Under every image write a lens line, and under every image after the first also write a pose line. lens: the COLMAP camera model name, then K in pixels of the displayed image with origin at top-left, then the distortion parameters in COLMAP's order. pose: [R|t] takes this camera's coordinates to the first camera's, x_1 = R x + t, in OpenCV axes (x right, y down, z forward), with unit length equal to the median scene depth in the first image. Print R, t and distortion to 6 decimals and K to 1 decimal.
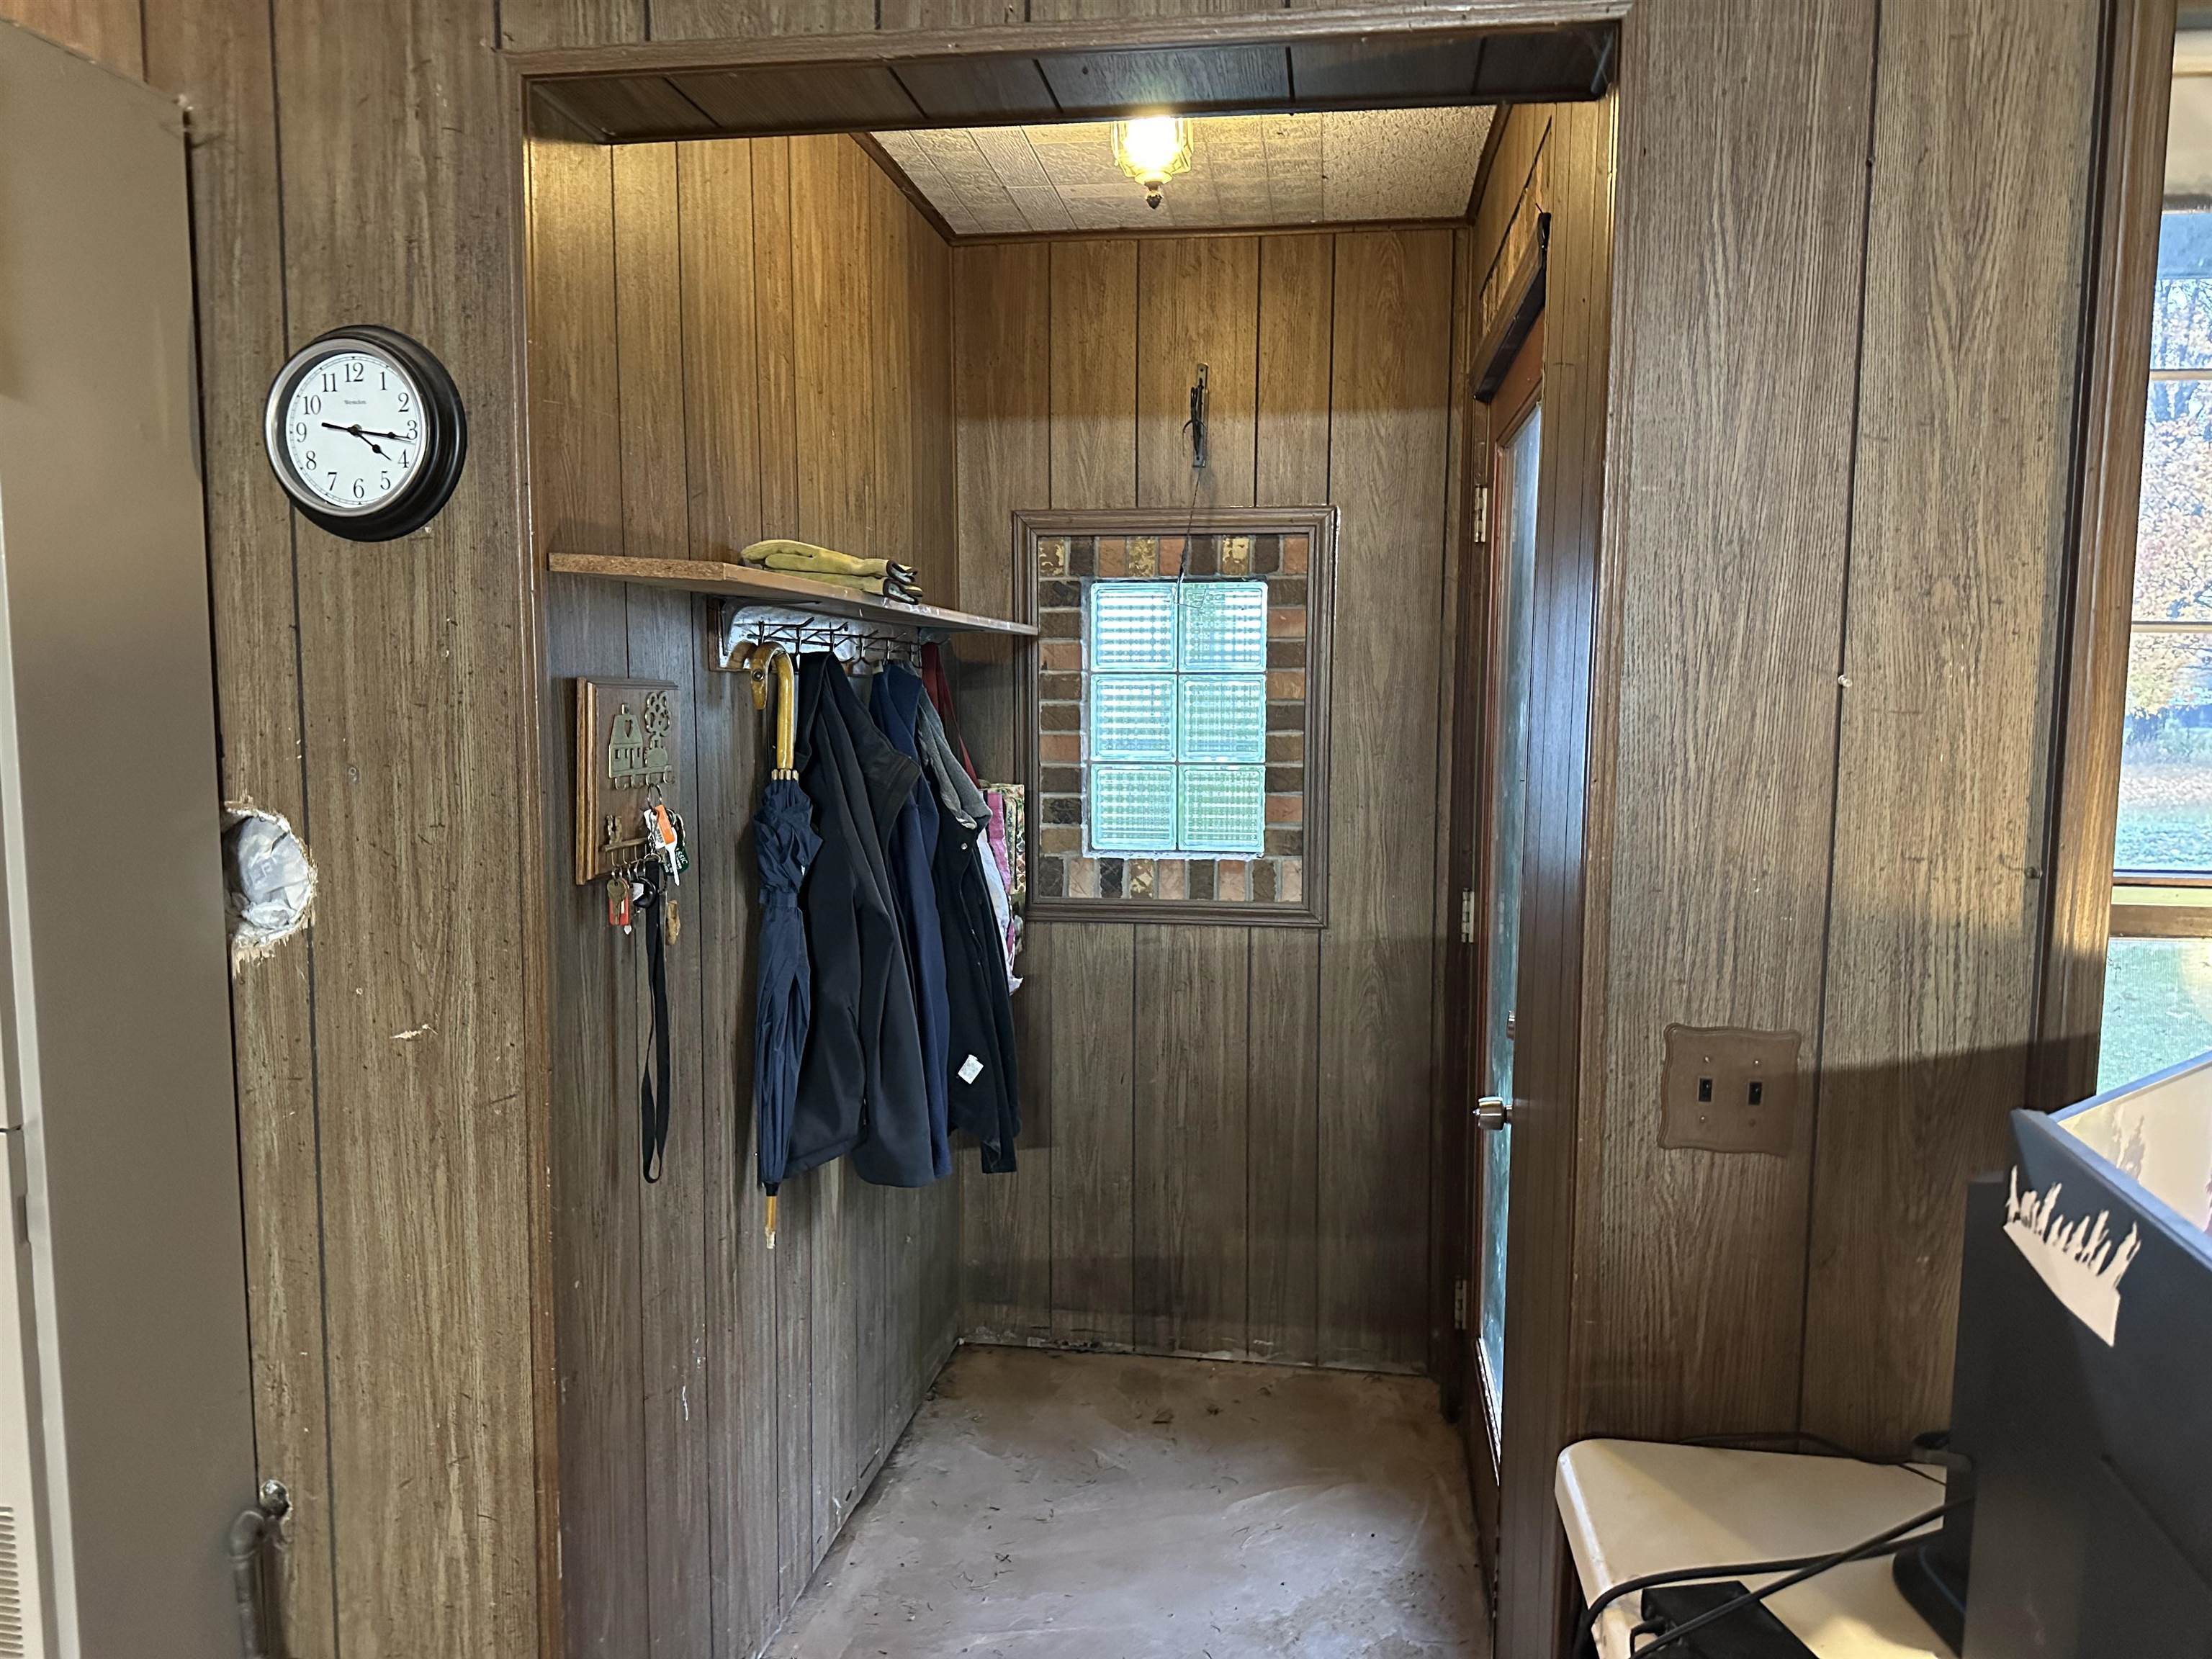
lens RADIAL K [[1559.1, 0, 1090.9], [0, 1559.1, 831.6], [0, 0, 1]] dist [0.000684, -0.005593]
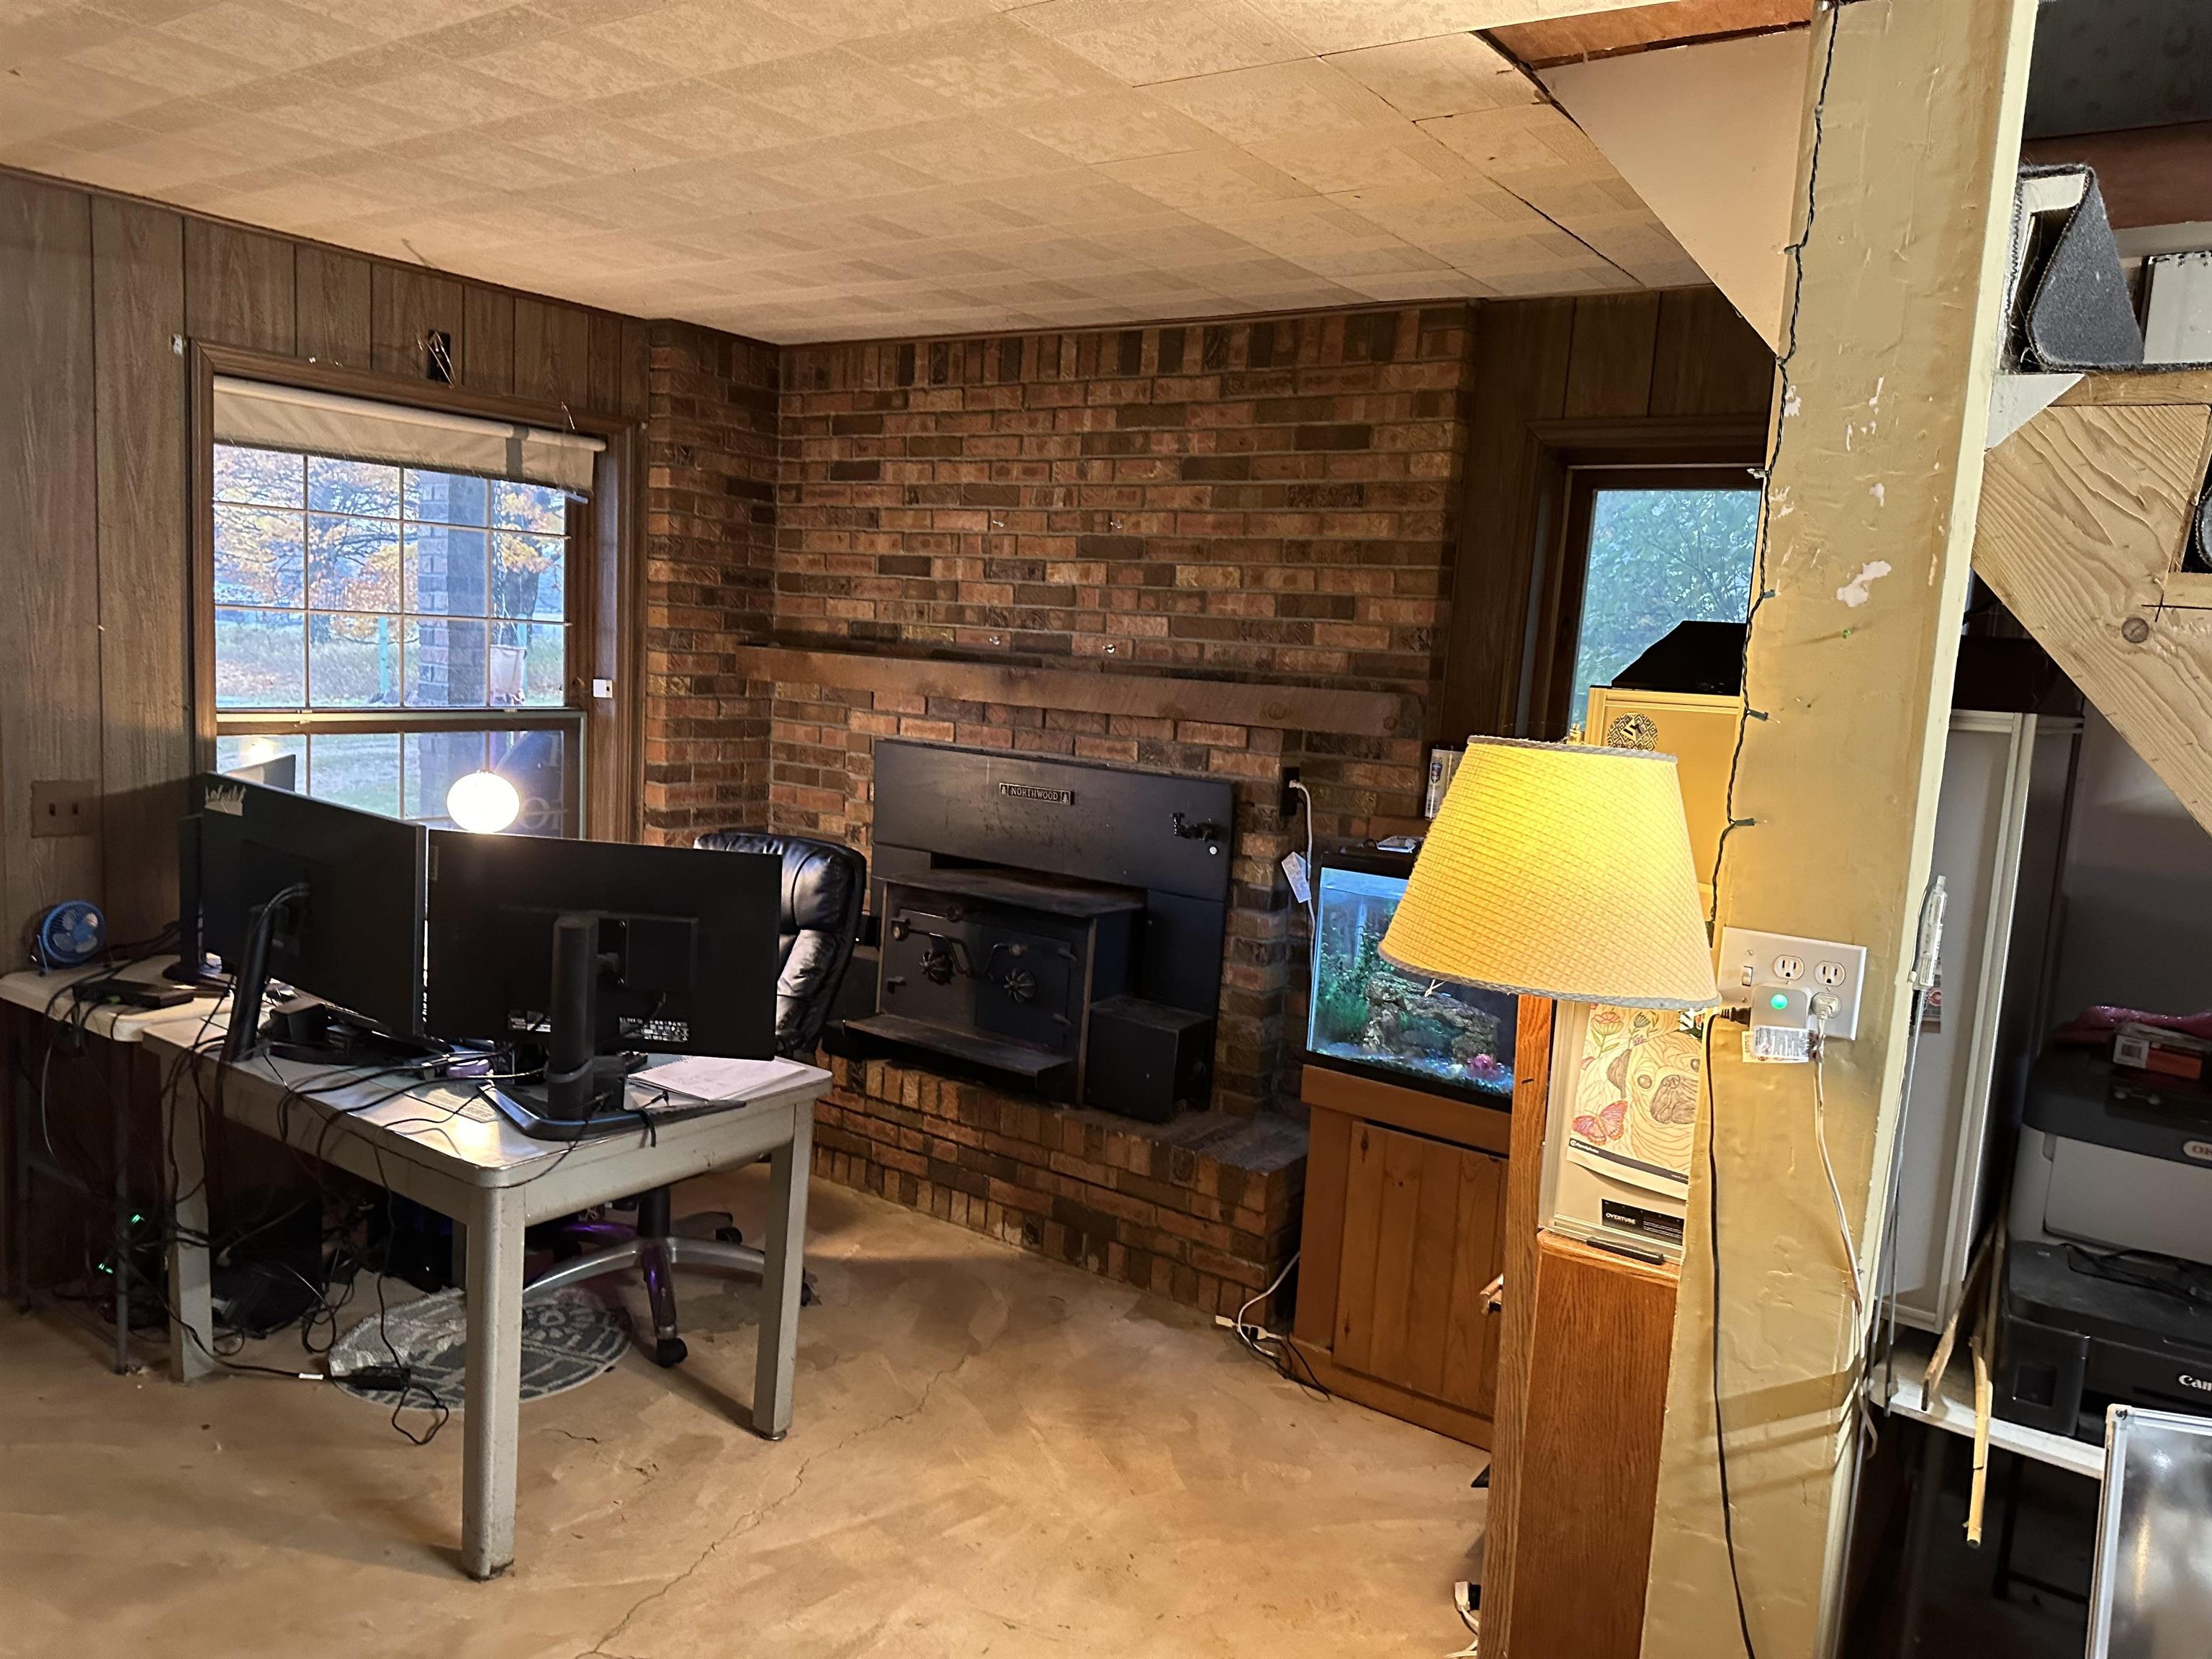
lens RADIAL K [[1559.1, 0, 1093.8], [0, 1559.1, 831.7], [0, 0, 1]] dist [0.000684, -0.005593]
pose [[0.449041, -0.091762, 0.888787, -0.964444], [0.037775, 0.995773, 0.083723, 0.069511], [-0.892712, -0.004021, 0.450609, -1.401952]]
